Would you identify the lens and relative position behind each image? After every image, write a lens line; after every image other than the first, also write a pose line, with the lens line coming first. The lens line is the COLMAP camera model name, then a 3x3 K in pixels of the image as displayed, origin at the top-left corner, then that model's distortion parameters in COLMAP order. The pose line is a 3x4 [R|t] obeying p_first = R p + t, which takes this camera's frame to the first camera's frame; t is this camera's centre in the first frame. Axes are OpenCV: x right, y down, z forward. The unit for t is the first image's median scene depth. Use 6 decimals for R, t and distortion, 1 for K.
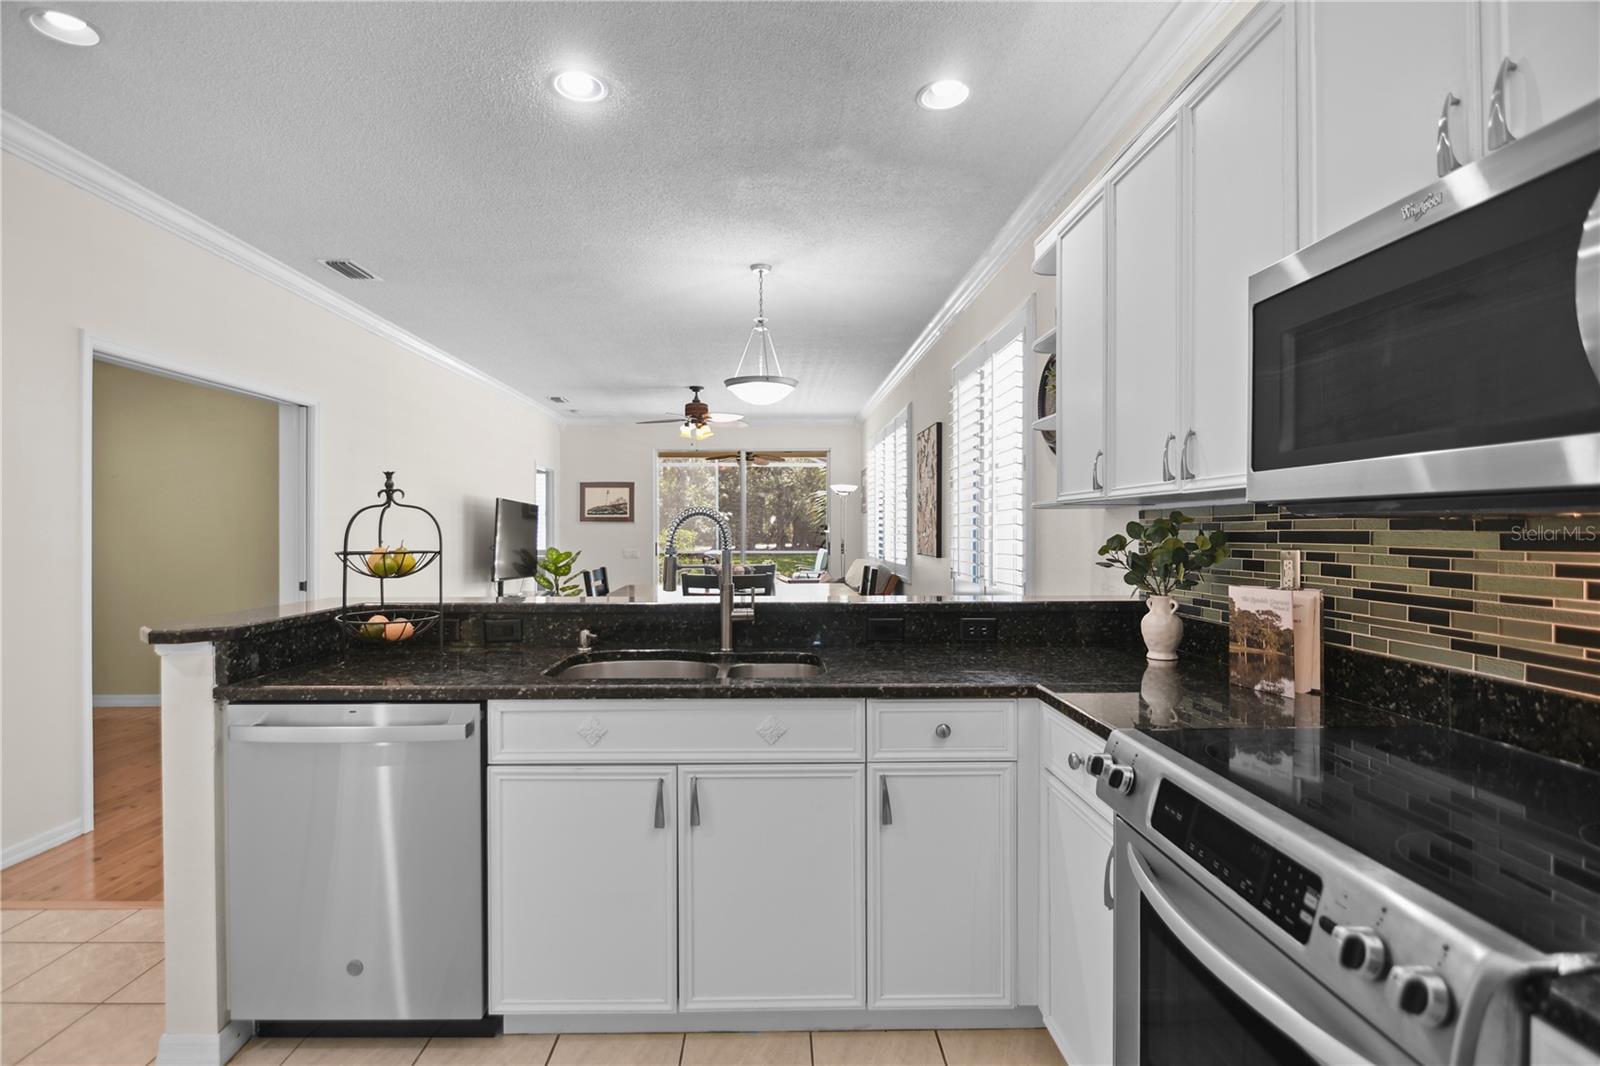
lens RADIAL K [[787.9, 0, 784.7], [0, 787.9, 529.1], [0, 0, 1]] dist [-0.001633, -0.001437]
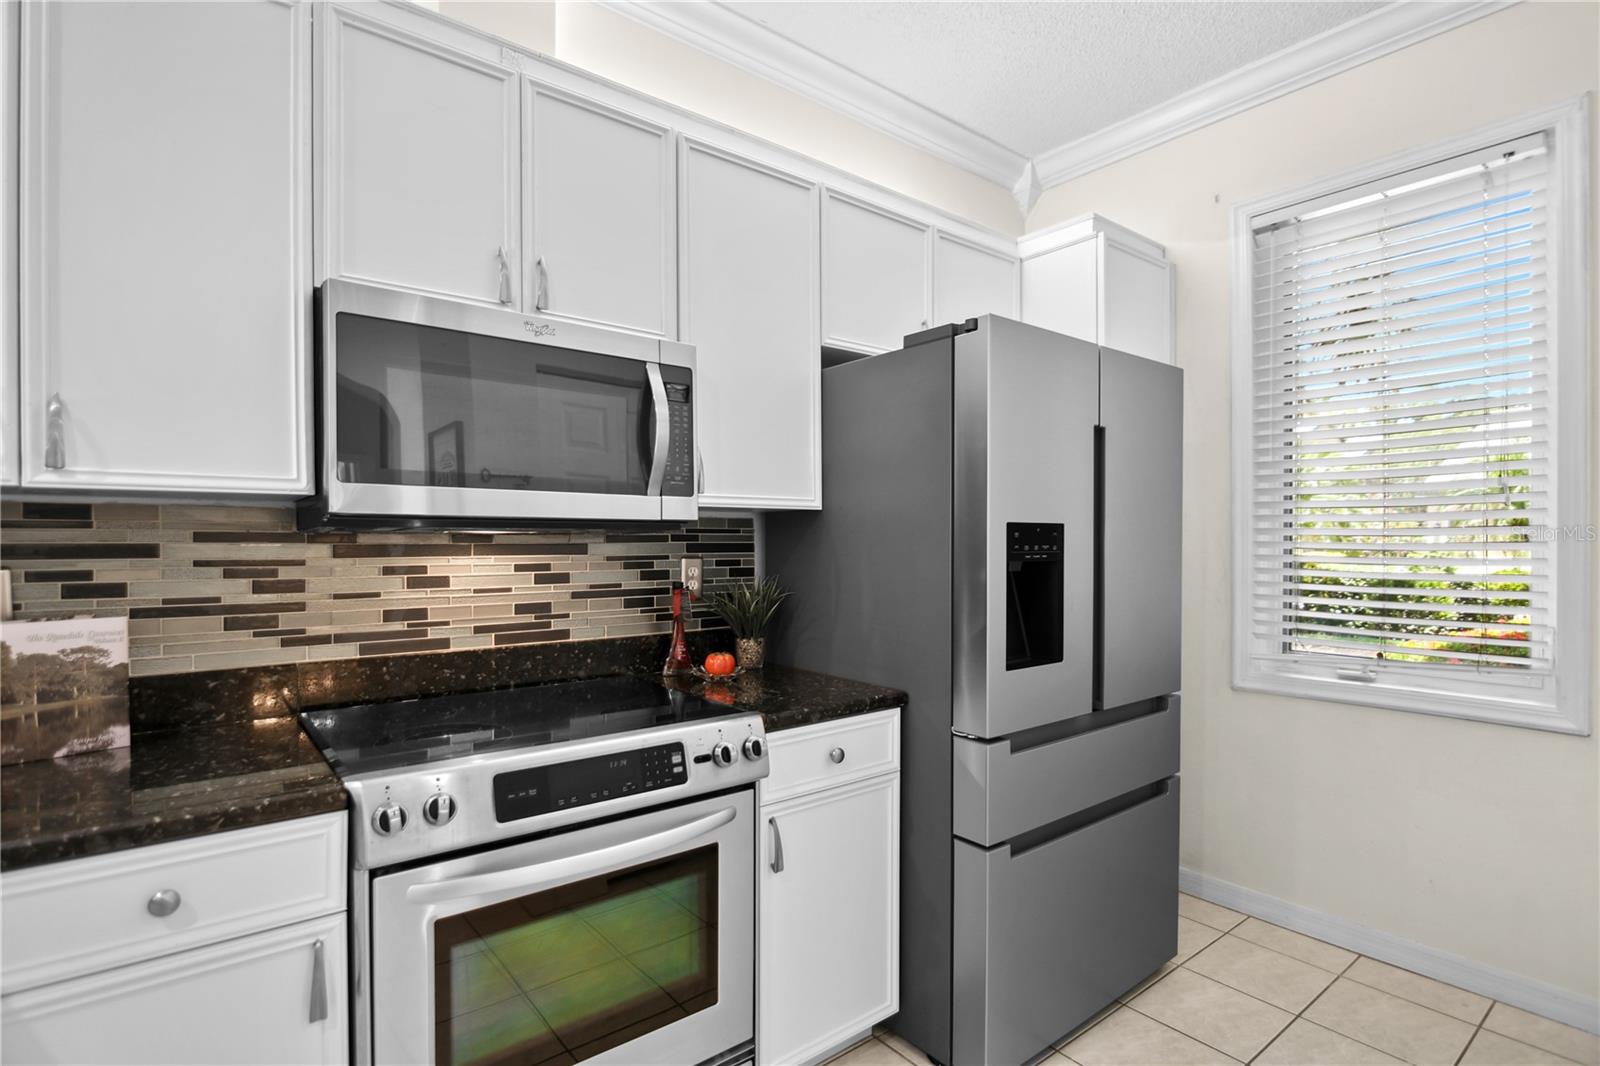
lens RADIAL K [[784.4, 0, 789.0], [0, 784.4, 548.5], [0, 0, 1]] dist [-0.002985, -0.007931]
pose [[-0.603392, -0.005517, 0.797426, -0.393943], [0.001330, 0.999968, 0.007925, 0.001572], [-0.797444, 0.005842, -0.603365, 0.868130]]
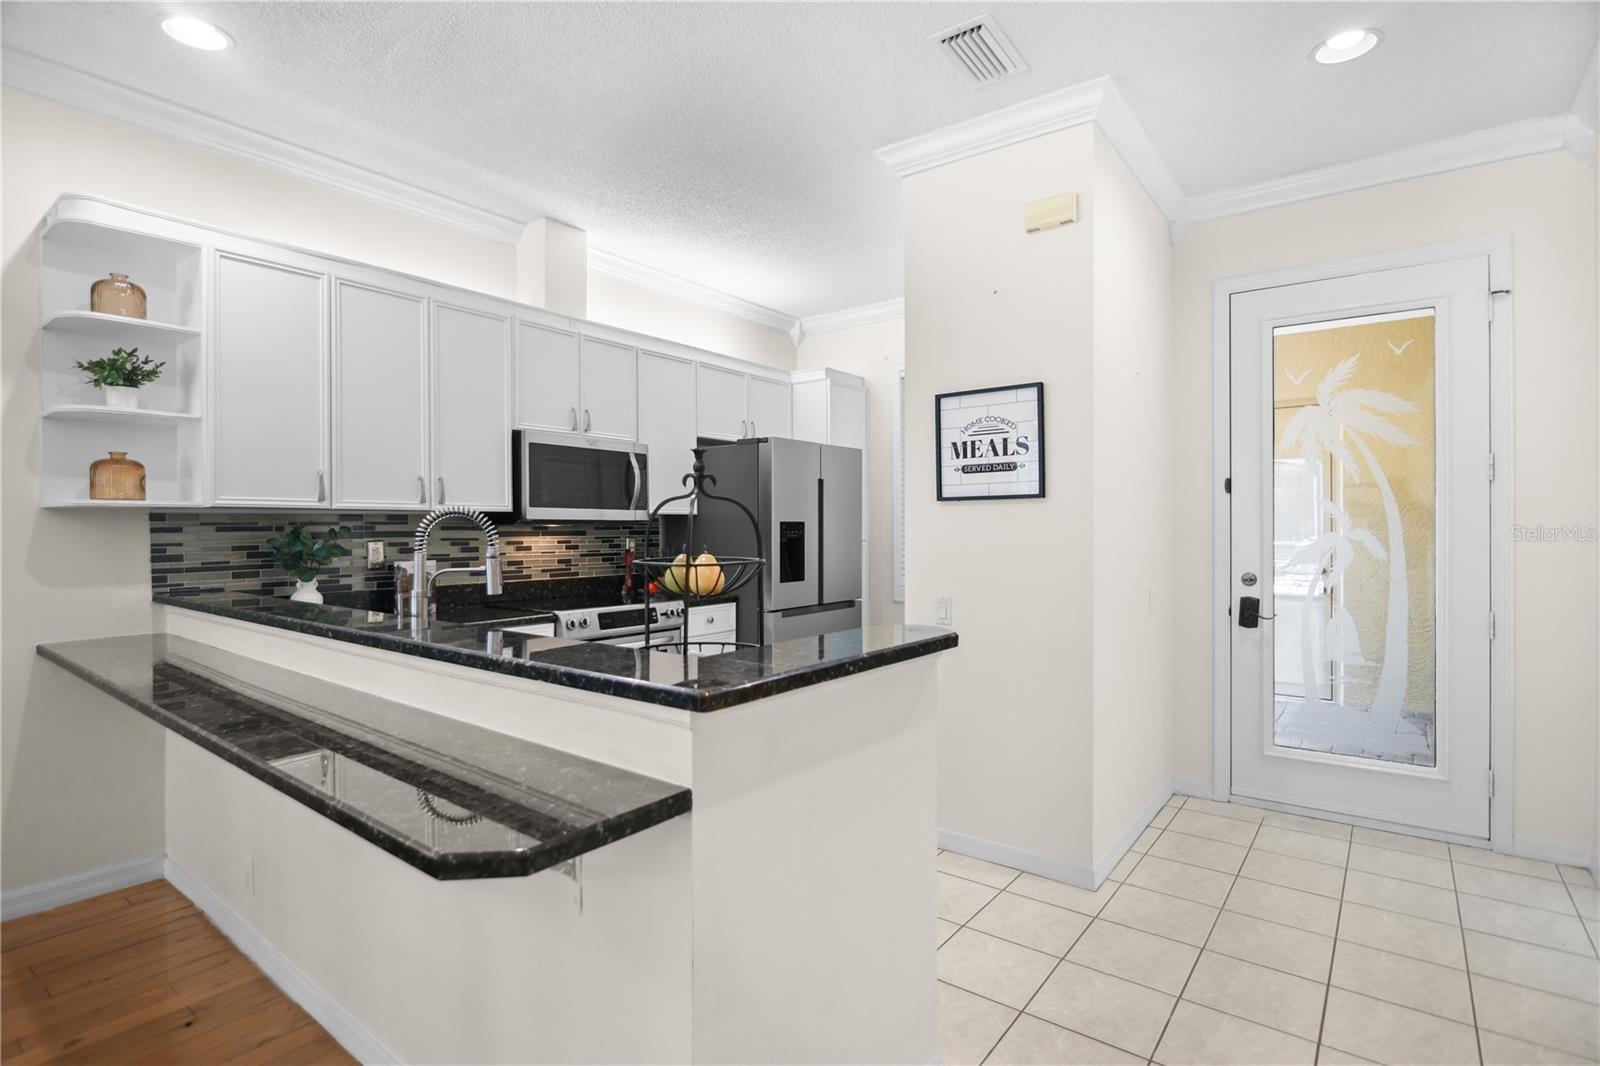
lens RADIAL K [[787.9, 0, 784.7], [0, 787.9, 529.1], [0, 0, 1]] dist [-0.001633, -0.001437]
pose [[-0.777606, 0.002144, 0.628748, -1.262948], [0.002569, 0.999997, -0.000232, 0.000165], [-0.628746, 0.001435, -0.777609, 1.877750]]
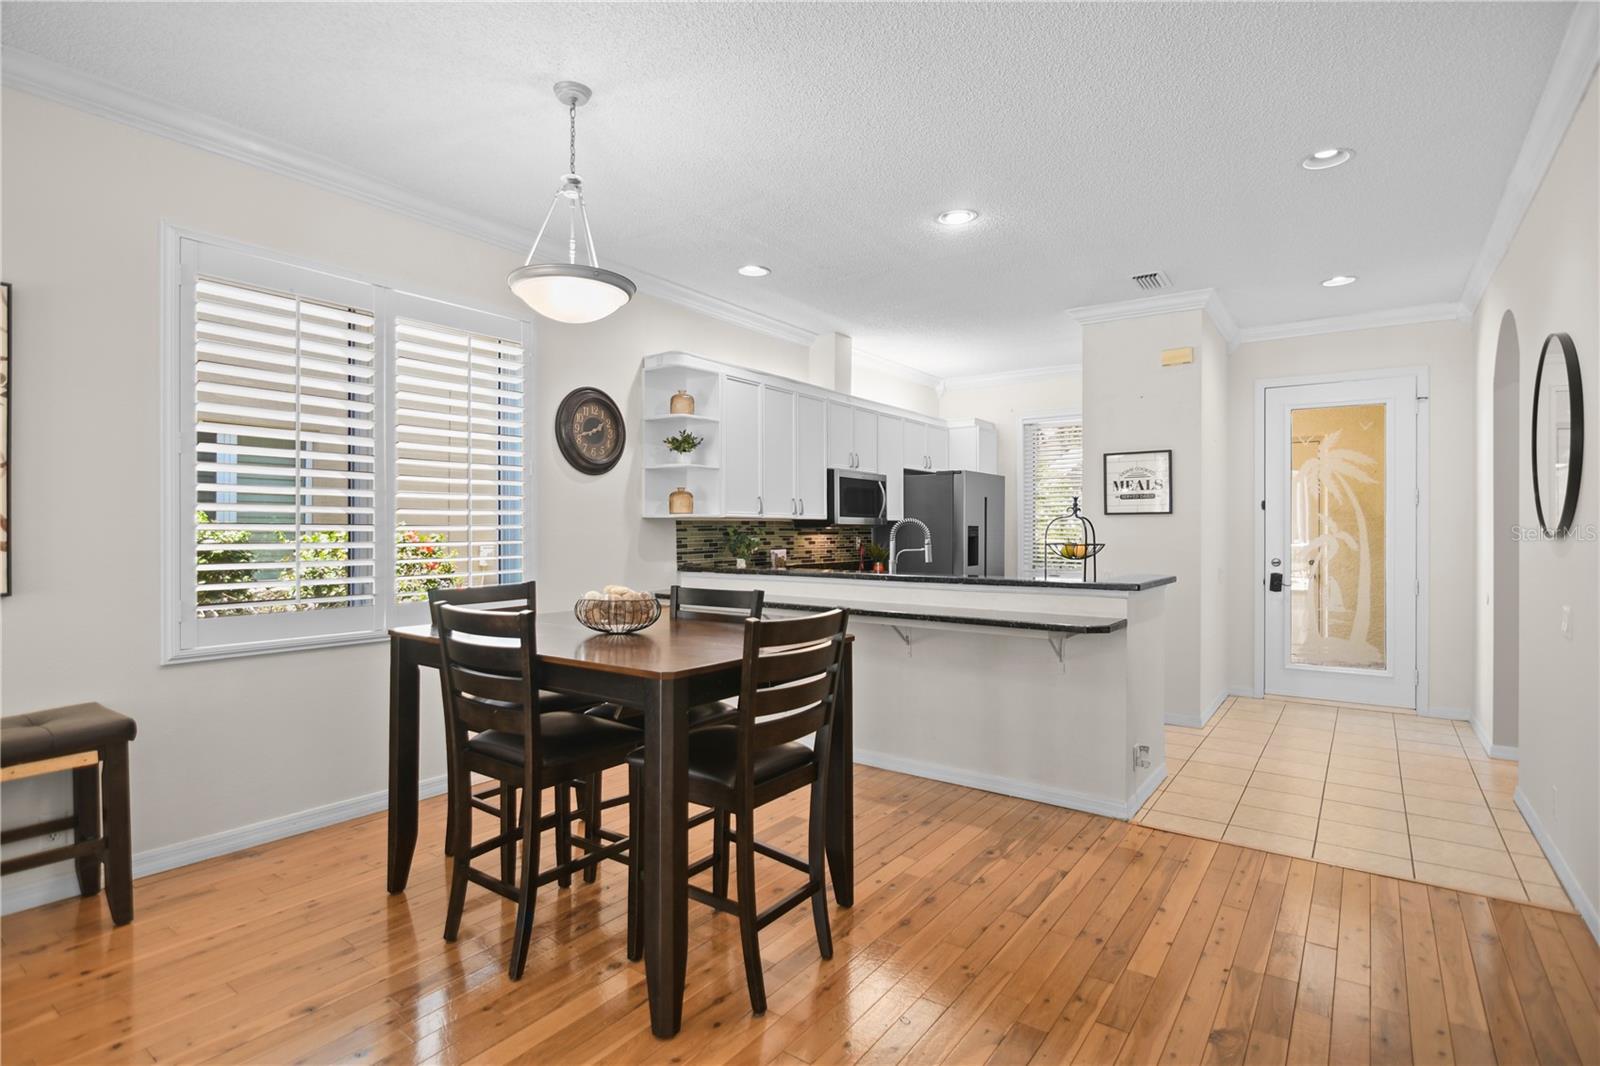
lens RADIAL K [[787.9, 0, 784.7], [0, 787.9, 529.1], [0, 0, 1]] dist [-0.001633, -0.001437]
pose [[-0.794374, 0.000648, 0.607429, -1.289580], [-0.000891, 0.999997, -0.002232, 0.000821], [-0.607429, -0.002314, -0.794371, 3.398776]]
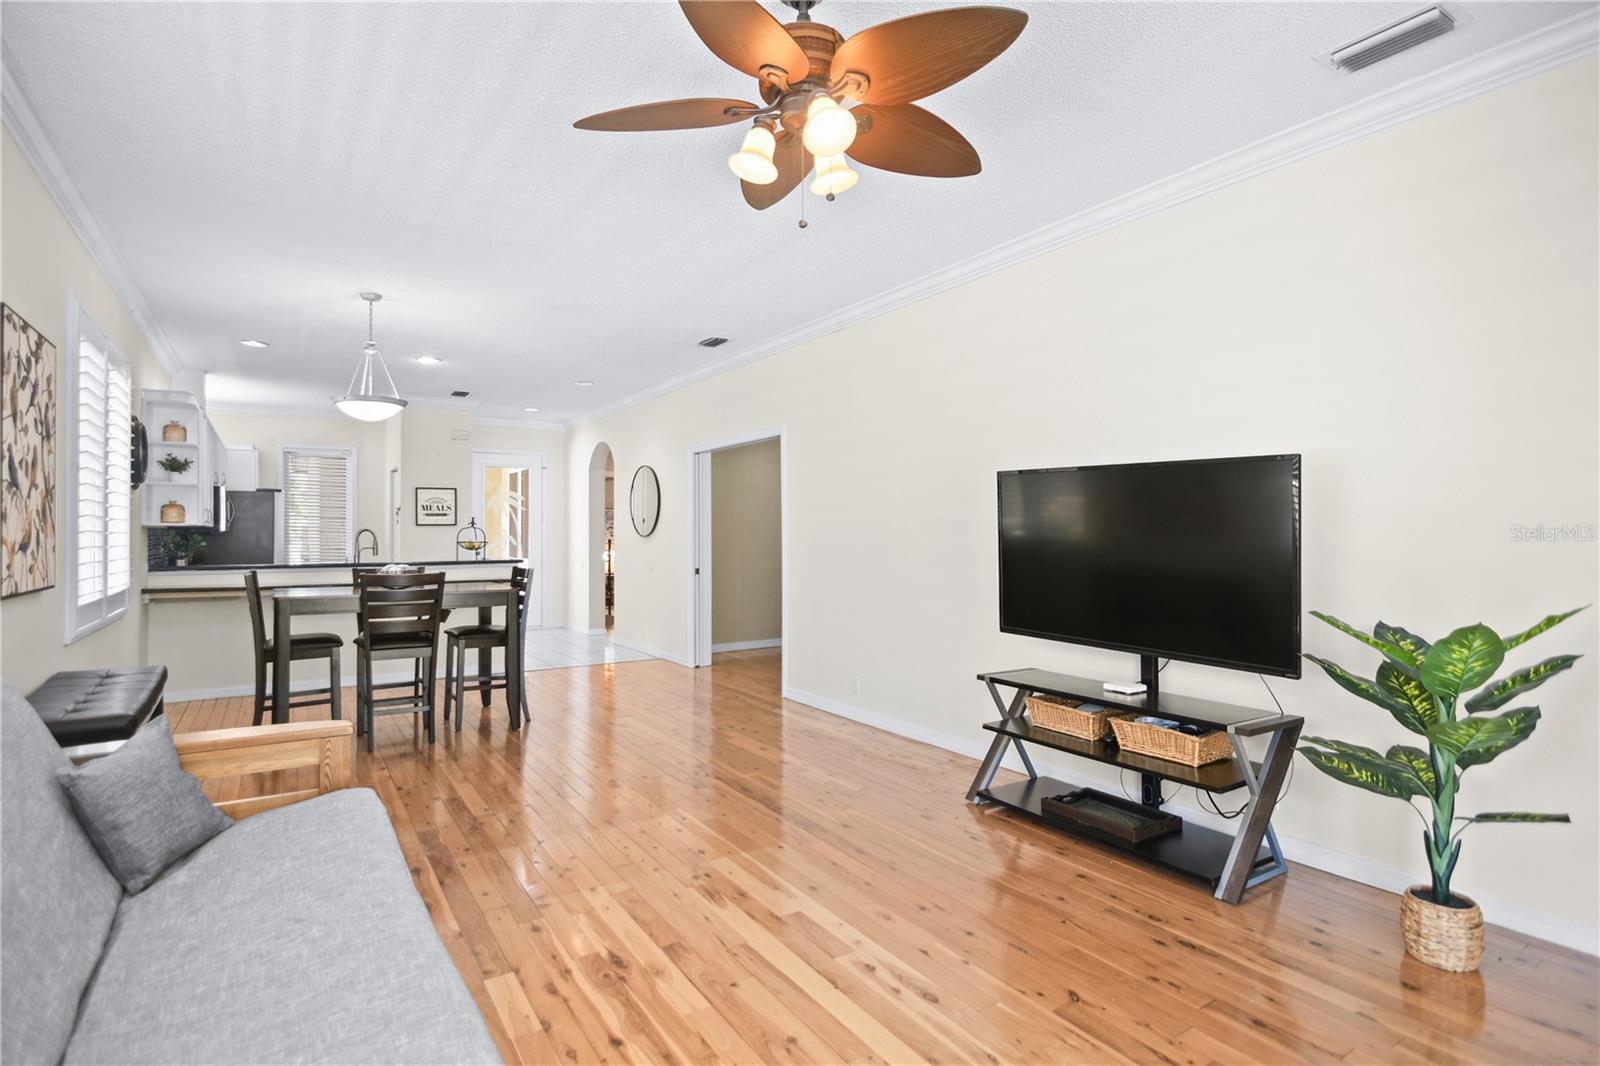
lens RADIAL K [[787.8, 0, 777.4], [0, 787.8, 520.2], [0, 0, 1]] dist [-0.002624, -0.000652]
pose [[-0.854987, -0.004795, -0.518627, 0.134029], [0.005197, 0.999828, -0.017811, 0.004501], [0.518623, -0.017924, -0.854815, 5.494685]]
